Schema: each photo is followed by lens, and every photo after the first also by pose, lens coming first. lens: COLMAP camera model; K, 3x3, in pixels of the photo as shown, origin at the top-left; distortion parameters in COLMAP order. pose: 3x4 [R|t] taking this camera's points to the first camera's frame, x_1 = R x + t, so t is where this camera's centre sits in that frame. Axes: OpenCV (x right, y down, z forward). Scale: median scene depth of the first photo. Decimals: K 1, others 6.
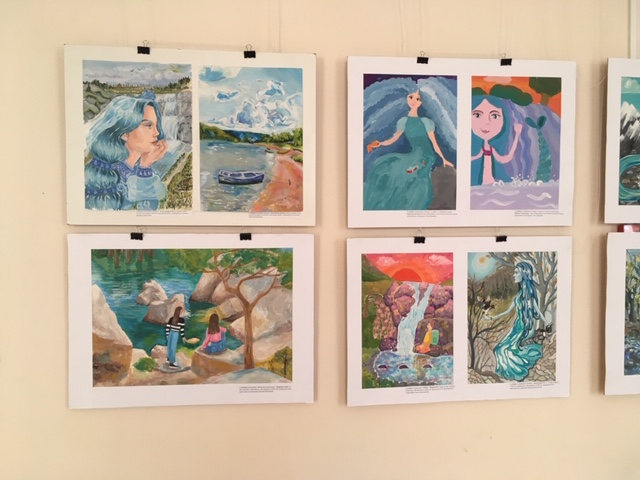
lens RADIAL K [[606.1, 0, 319.8], [0, 606.1, 242.1], [0, 0, 1]] dist [0.013293, 0.000000]
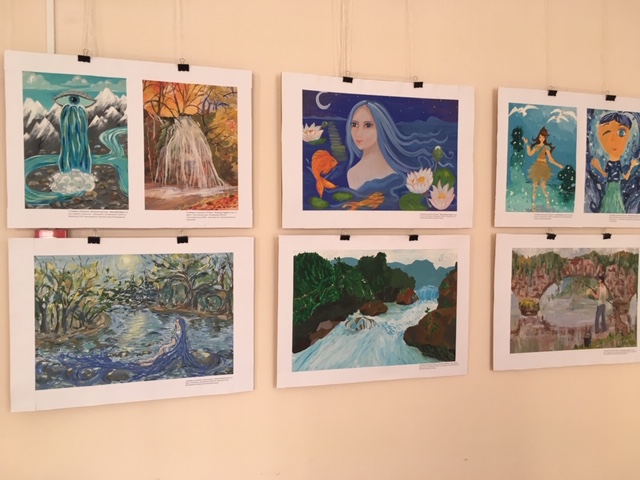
lens RADIAL K [[543.0, 0, 320.2], [0, 543.0, 237.8], [0, 0, 1]] dist [0.007769, 0.008236]
pose [[0.991621, 0.007215, 0.128982, 0.828913], [-0.006704, 0.999968, -0.004395, -0.015231], [-0.129010, 0.003494, 0.991637, 0.111084]]
